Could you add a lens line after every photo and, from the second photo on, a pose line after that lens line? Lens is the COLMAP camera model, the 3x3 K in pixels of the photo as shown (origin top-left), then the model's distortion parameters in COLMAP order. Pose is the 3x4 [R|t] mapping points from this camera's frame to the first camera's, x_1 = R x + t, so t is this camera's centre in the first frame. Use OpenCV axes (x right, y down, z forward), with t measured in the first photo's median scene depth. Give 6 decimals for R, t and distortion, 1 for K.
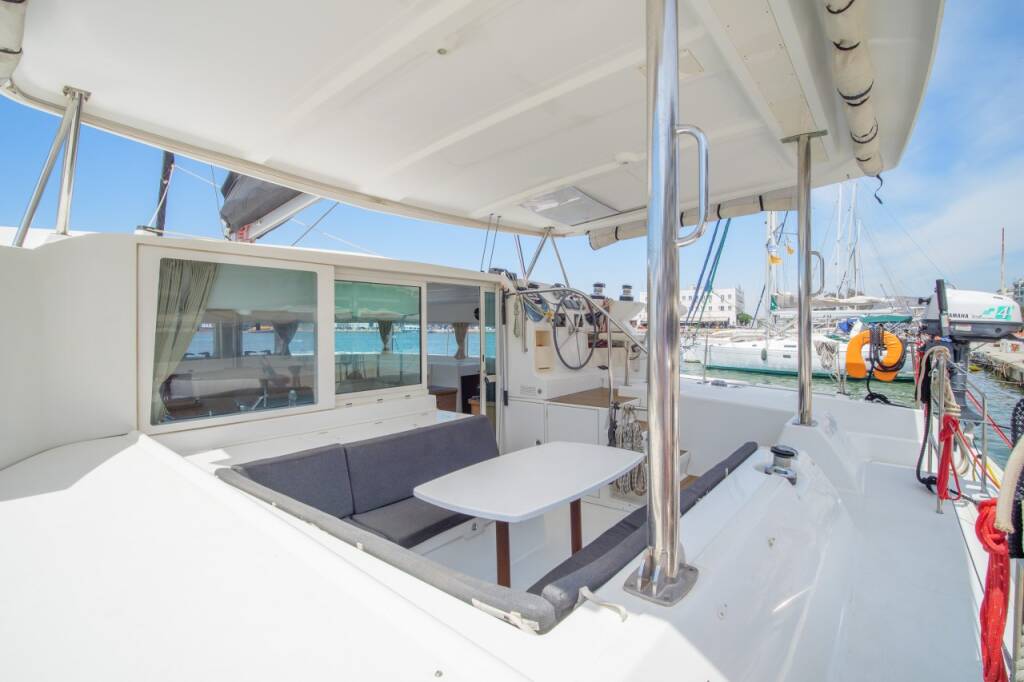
lens RADIAL K [[466.1, 0, 514.7], [0, 466.1, 328.4], [0, 0, 1]] dist [0.000372, 0.000028]
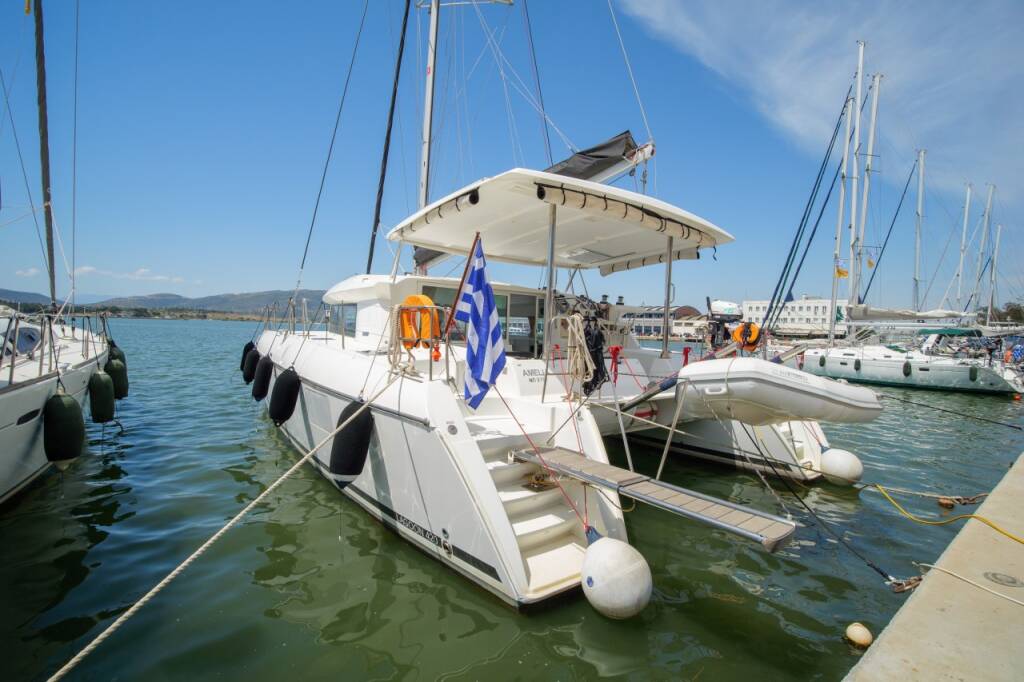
lens RADIAL K [[504.6, 0, 512.0], [0, 504.6, 341.0], [0, 0, 1]] dist [-0.000498, -0.000077]
pose [[0.974707, 0.036633, -0.220466, 0.268481], [-0.035562, 0.999328, 0.008827, 0.077229], [0.220641, -0.000764, 0.975355, -0.998188]]
